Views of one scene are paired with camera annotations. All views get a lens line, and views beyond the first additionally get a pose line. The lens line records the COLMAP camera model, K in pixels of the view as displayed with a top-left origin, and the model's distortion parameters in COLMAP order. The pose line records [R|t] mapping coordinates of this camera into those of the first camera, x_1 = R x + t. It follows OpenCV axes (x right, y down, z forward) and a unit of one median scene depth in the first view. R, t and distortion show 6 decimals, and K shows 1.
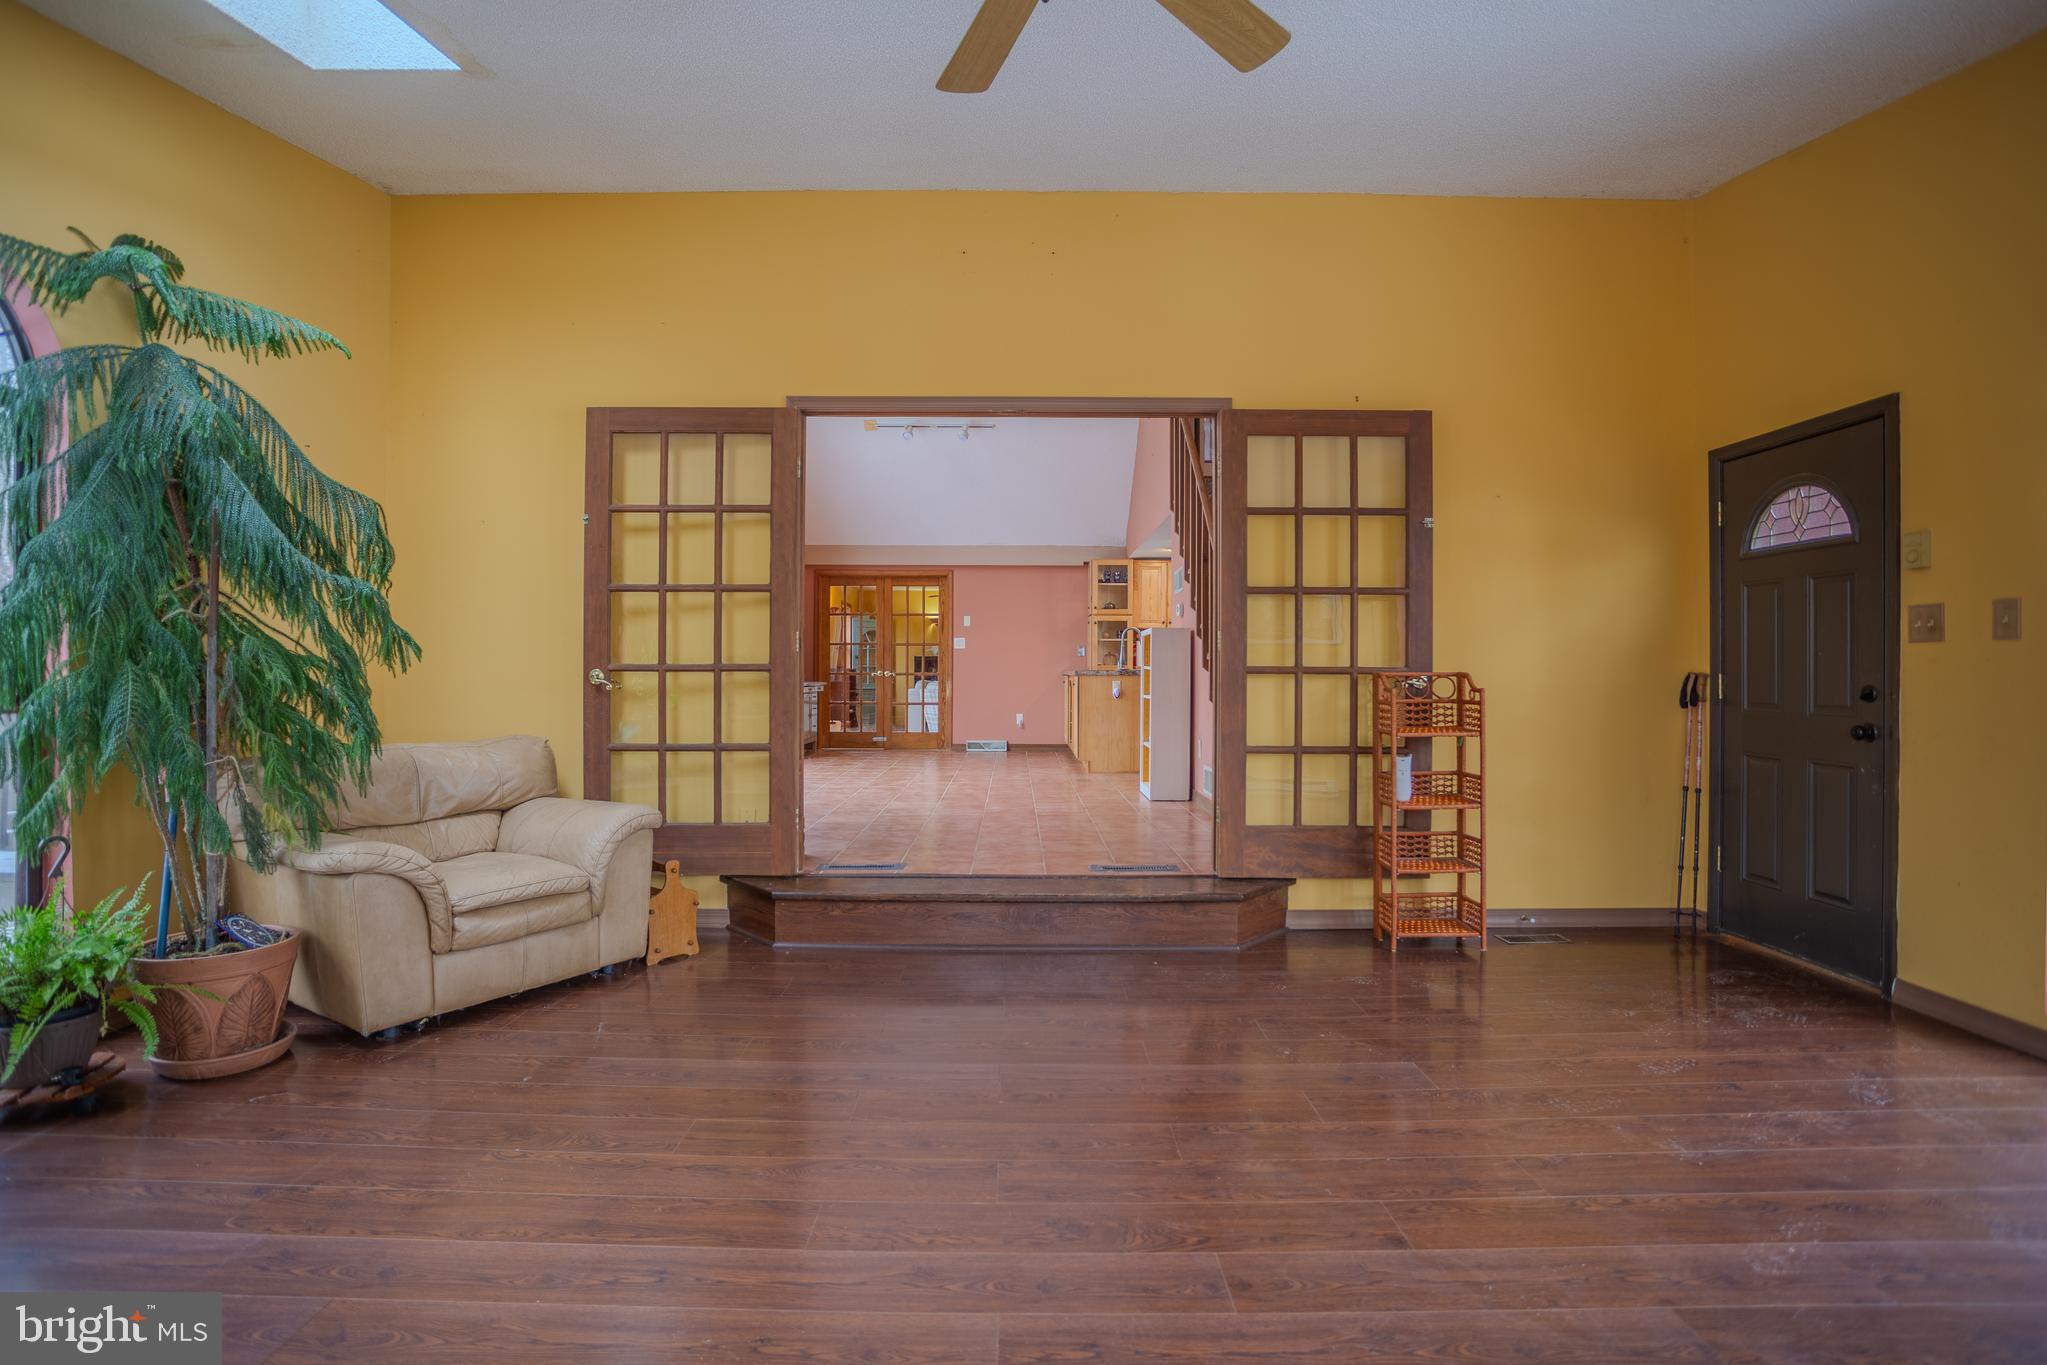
lens RADIAL K [[1014.1, 0, 1024.1], [0, 1014.1, 673.9], [0, 0, 1]] dist [-0.064058, 0.025491]
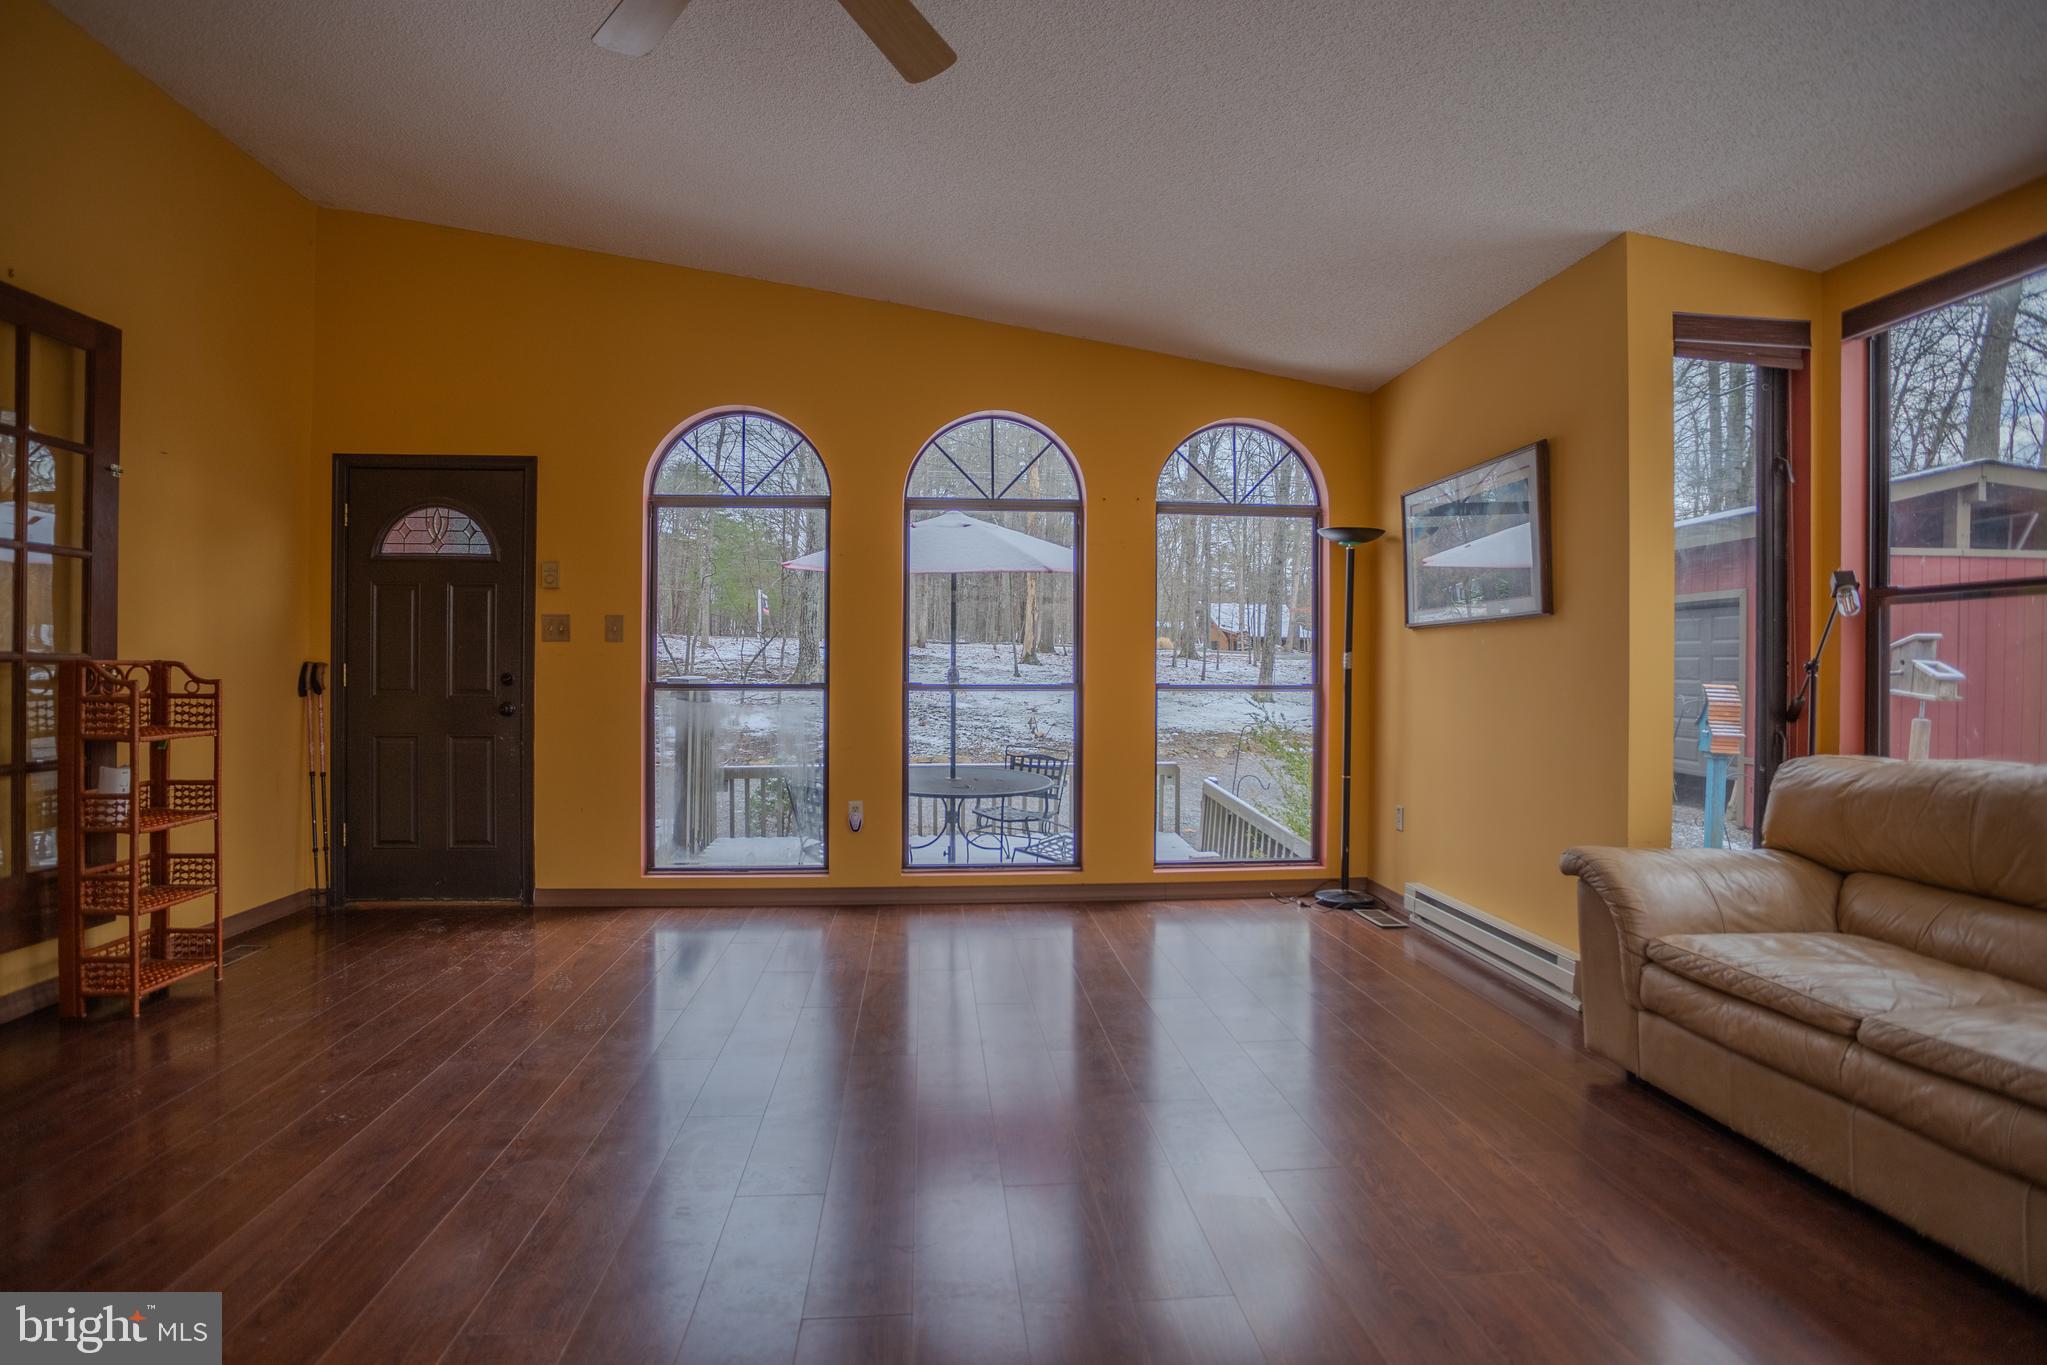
lens RADIAL K [[1014.1, 0, 1015.1], [0, 1014.1, 672.4], [0, 0, 1]] dist [-0.064058, 0.025491]
pose [[-0.066838, -0.006203, 0.997745, -0.420602], [-0.004530, 0.999972, 0.005913, 0.000247], [-0.997754, -0.004125, -0.066864, 0.343577]]
